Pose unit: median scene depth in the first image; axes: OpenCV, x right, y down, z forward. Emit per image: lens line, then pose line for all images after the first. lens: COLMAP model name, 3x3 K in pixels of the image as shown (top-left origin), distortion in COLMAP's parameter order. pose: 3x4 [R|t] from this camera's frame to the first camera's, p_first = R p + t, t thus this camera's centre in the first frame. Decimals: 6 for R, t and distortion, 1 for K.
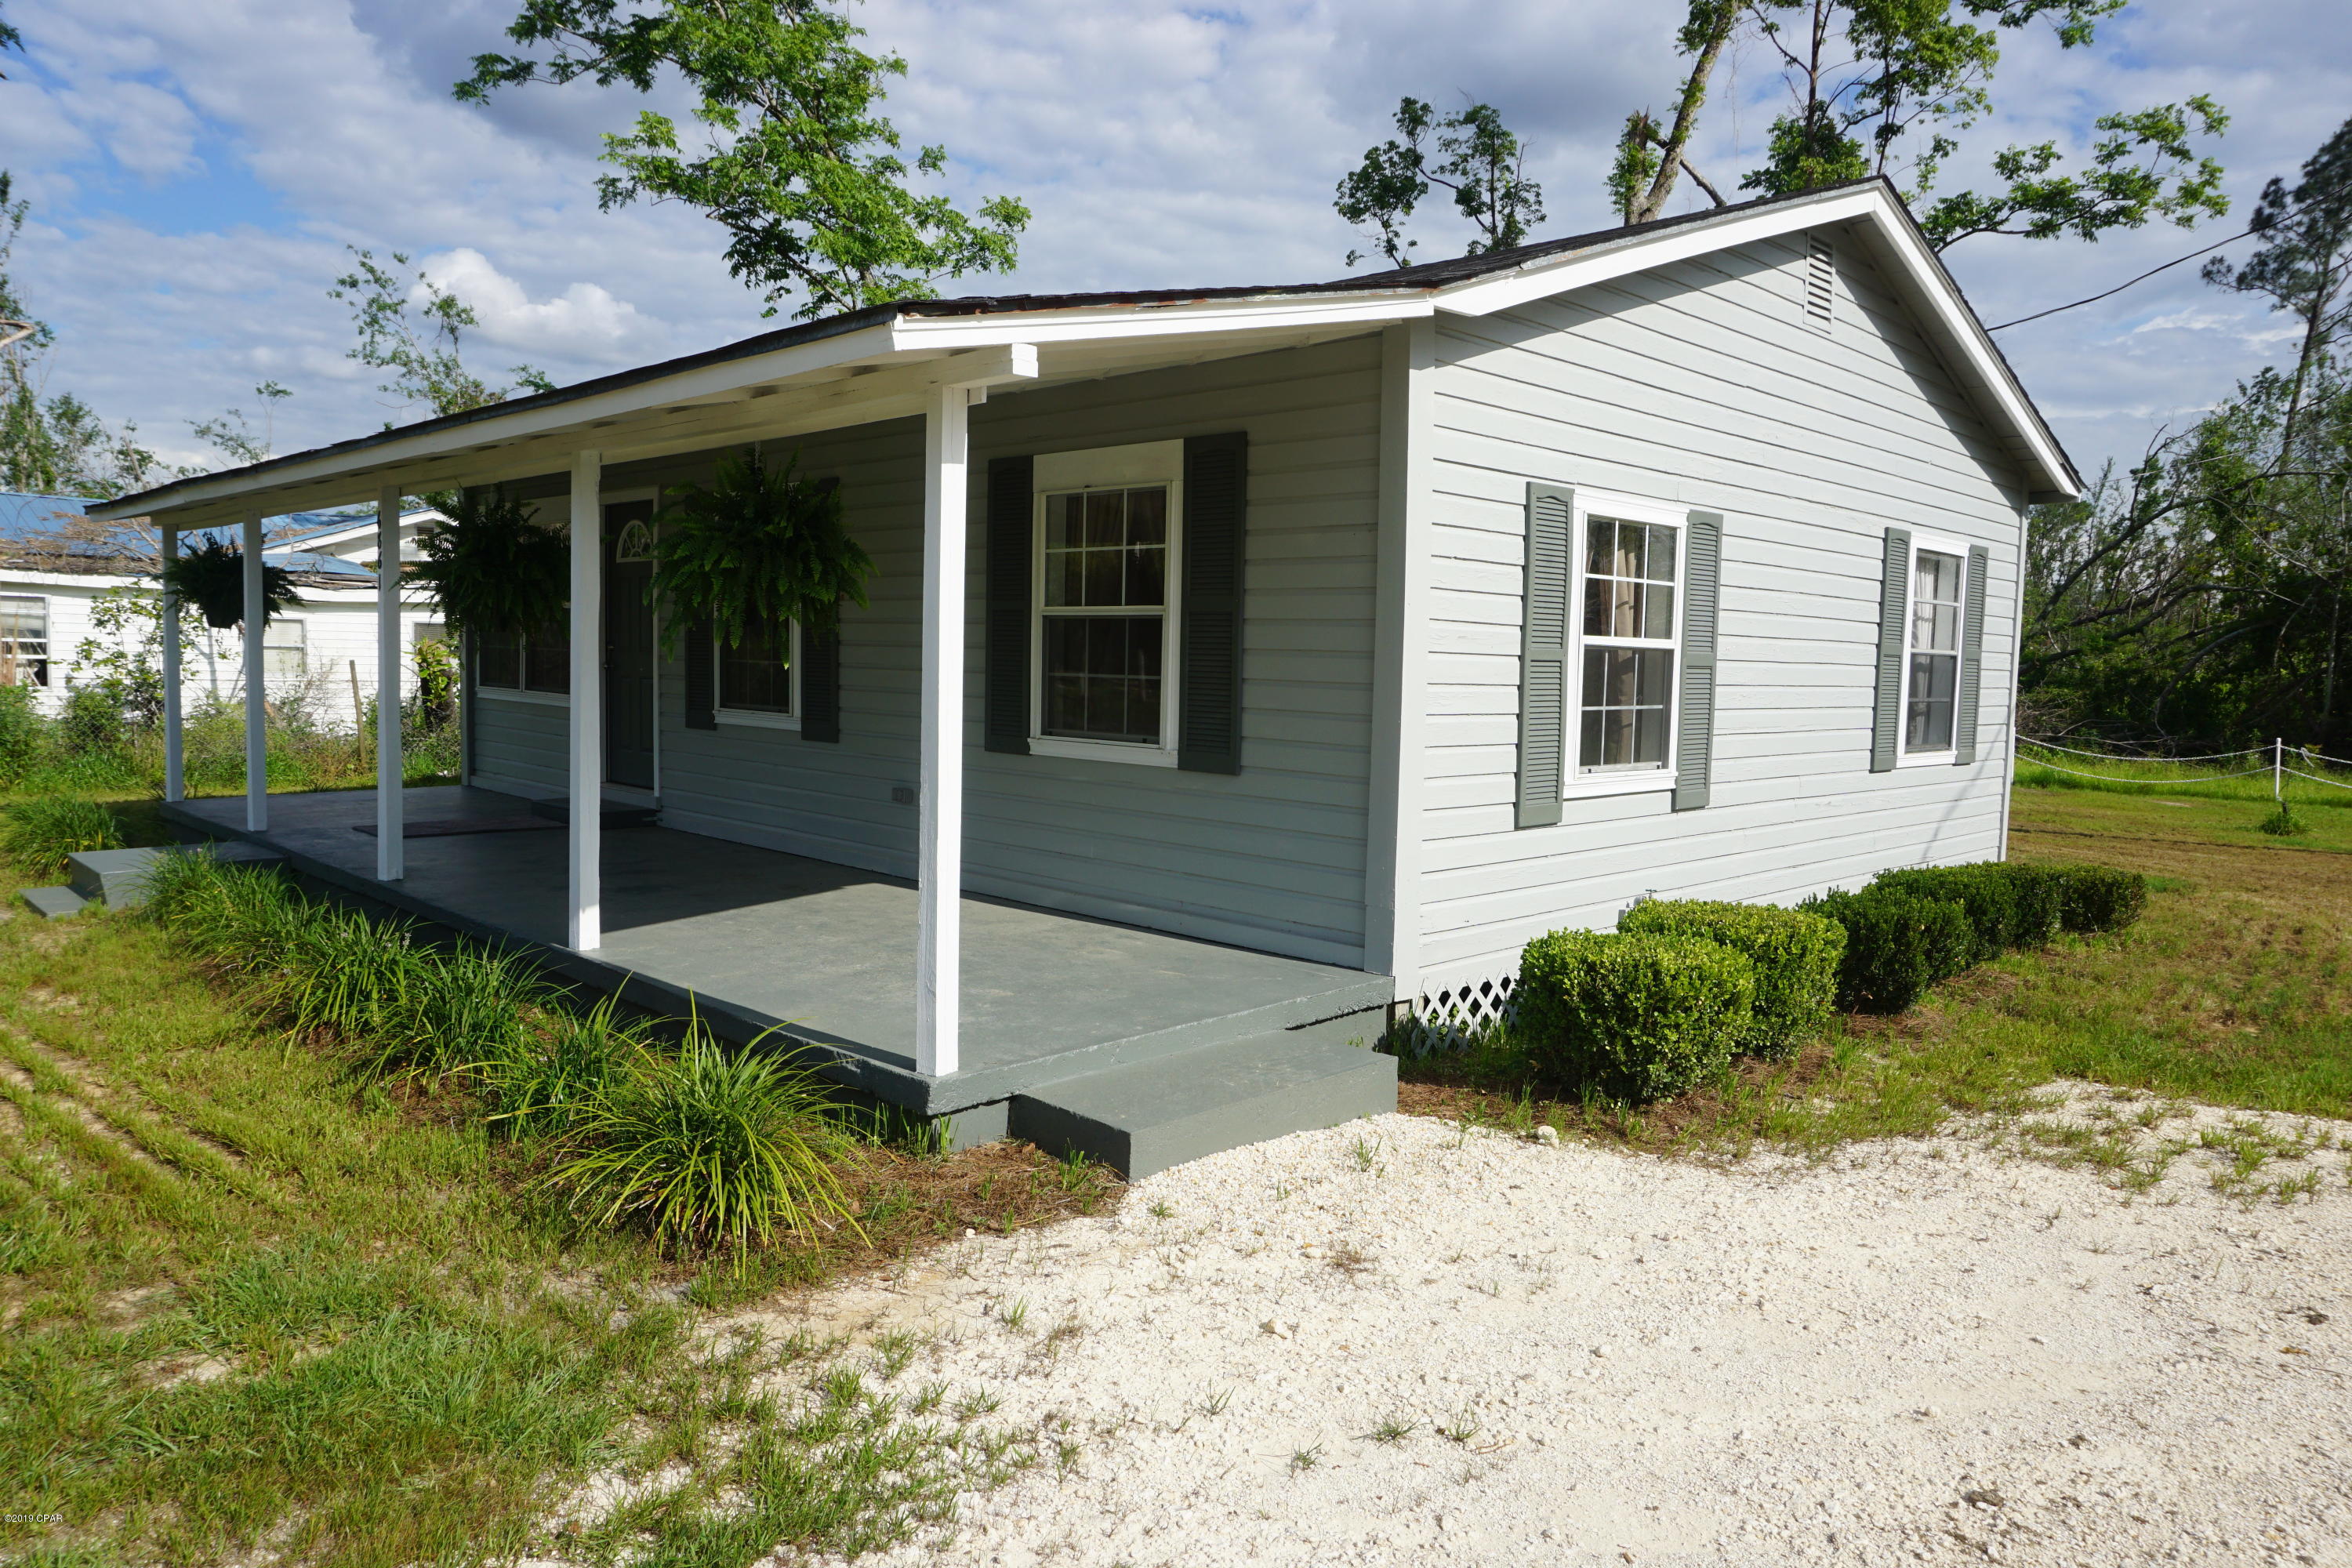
lens RADIAL K [[1555.3, 0, 1176.0], [0, 1555.3, 784.0], [0, 0, 1]] dist [-0.040313, 0.028969]
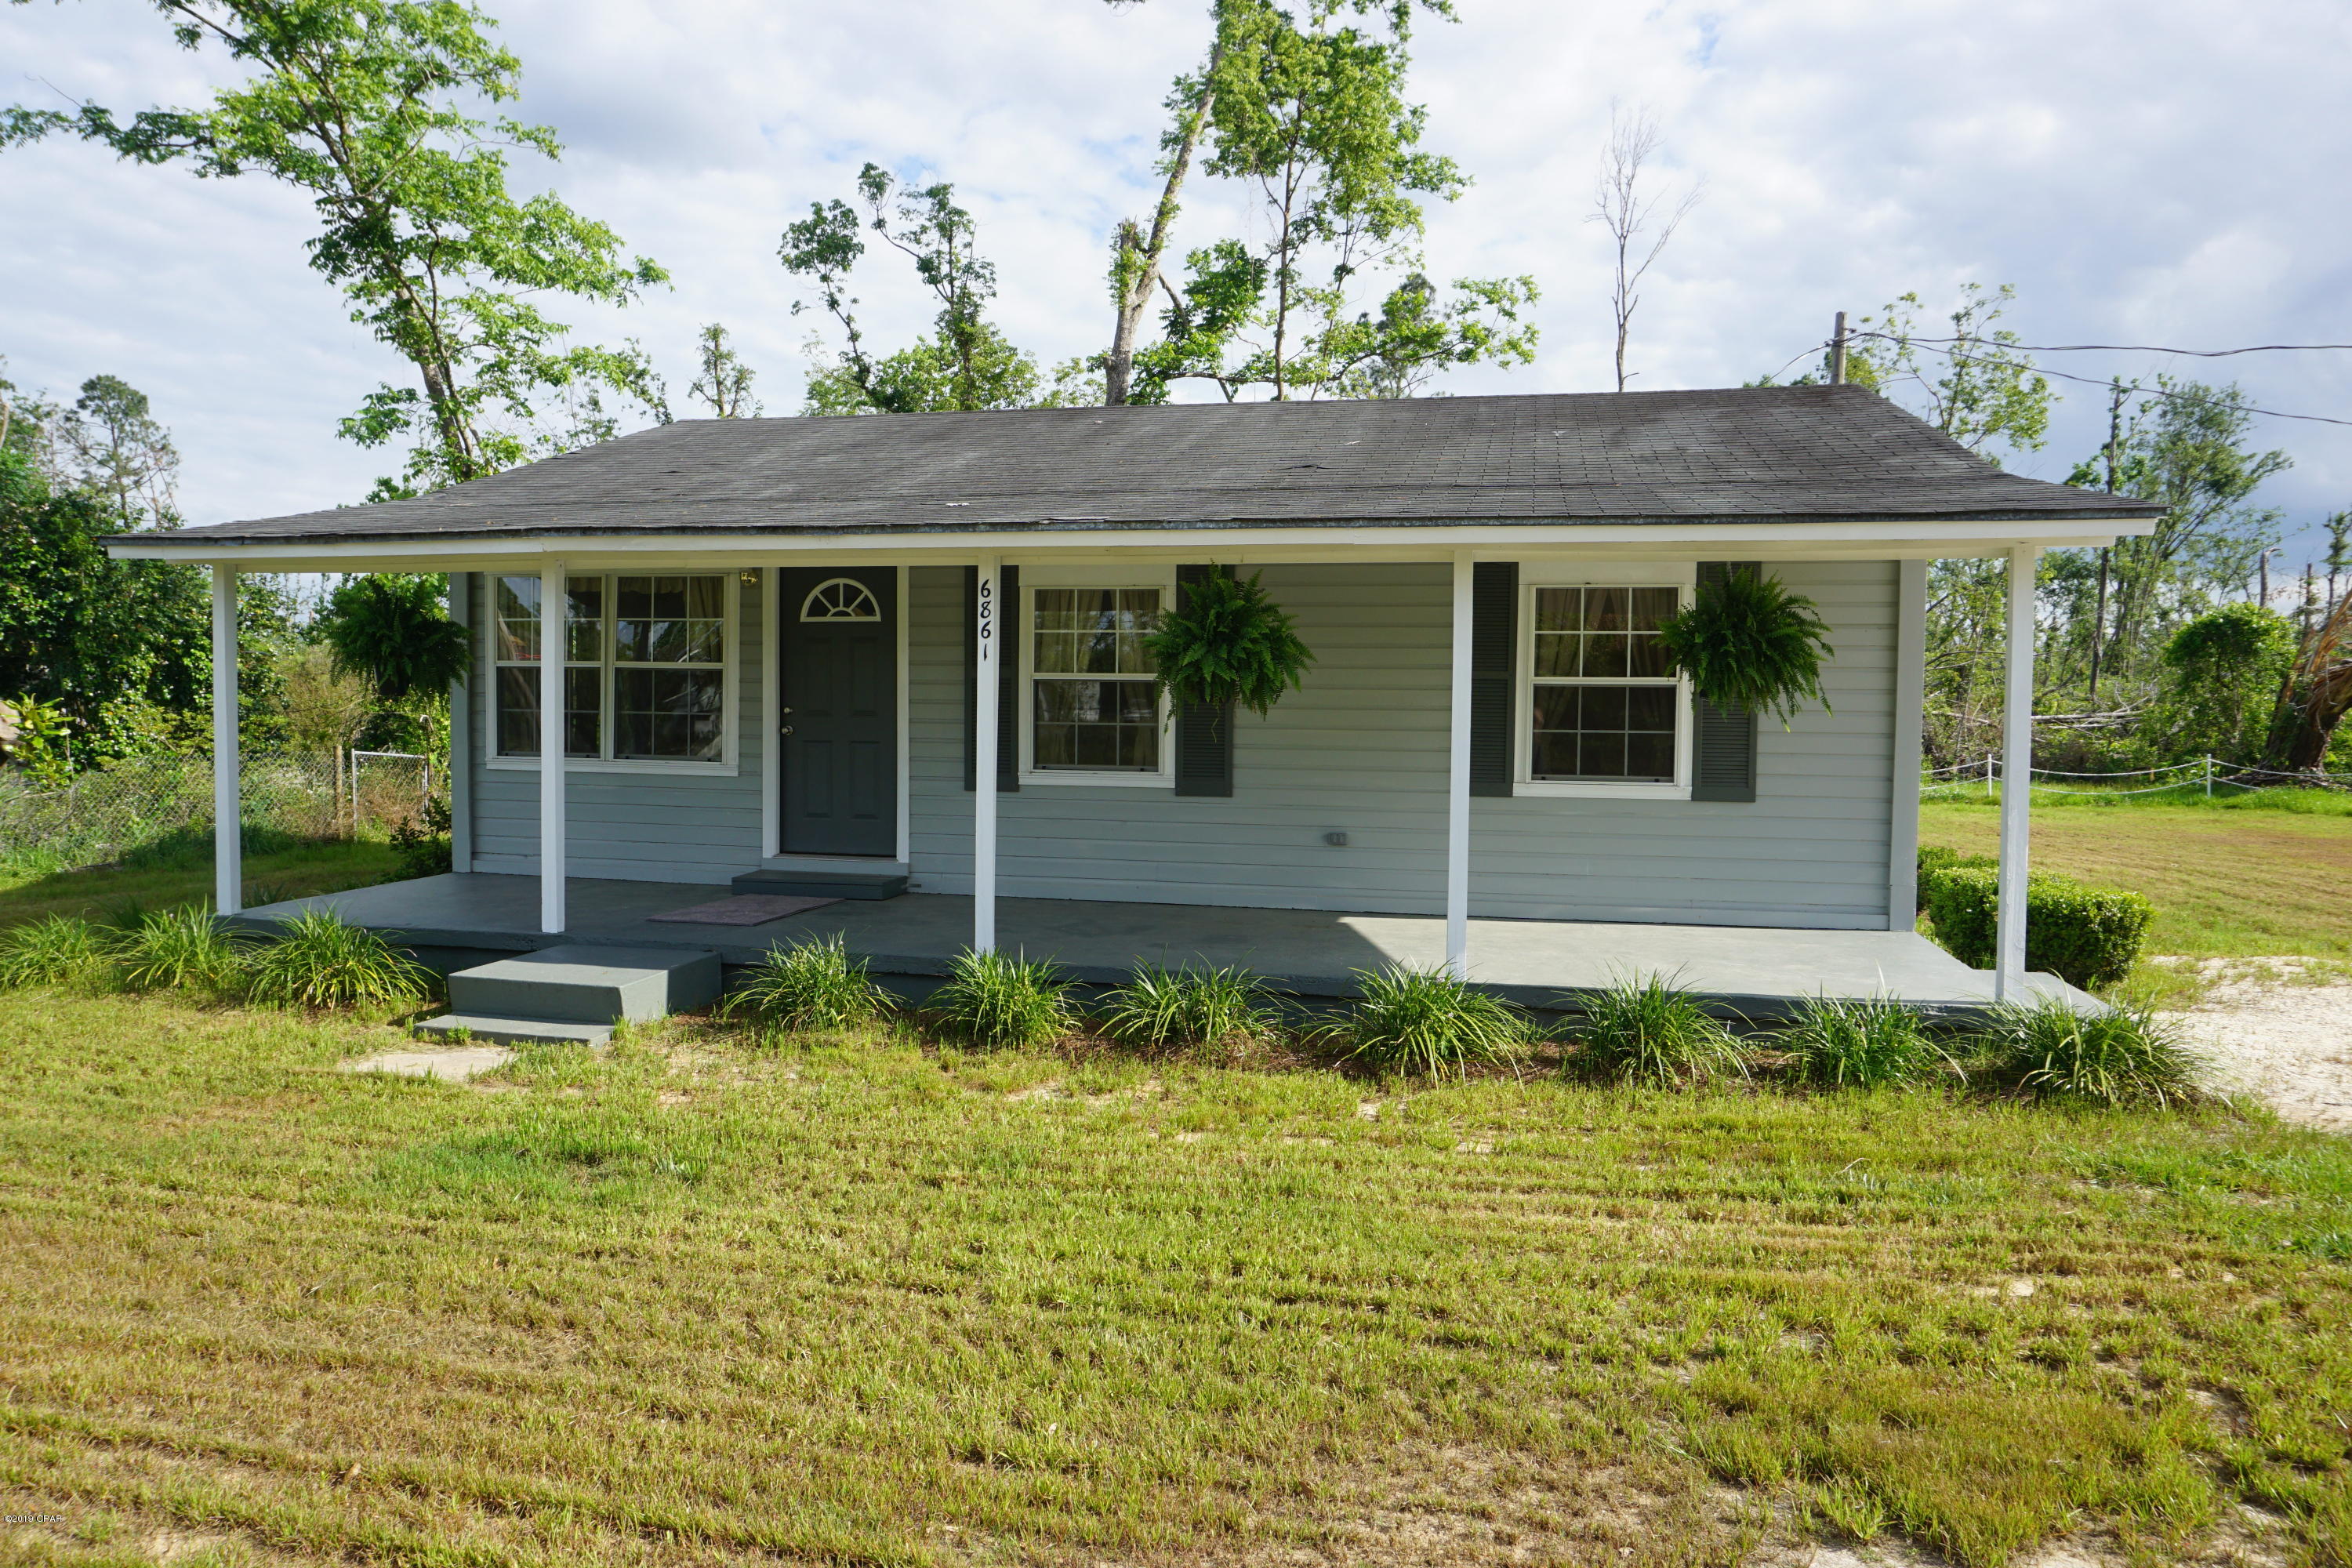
lens RADIAL K [[1555.3, 0, 1176.0], [0, 1555.3, 784.0], [0, 0, 1]] dist [-0.040313, 0.028969]
pose [[0.844610, -0.042114, 0.533723, -0.310278], [0.054667, 0.998475, -0.007724, -0.010747], [-0.532584, 0.035701, 0.845624, 0.033984]]
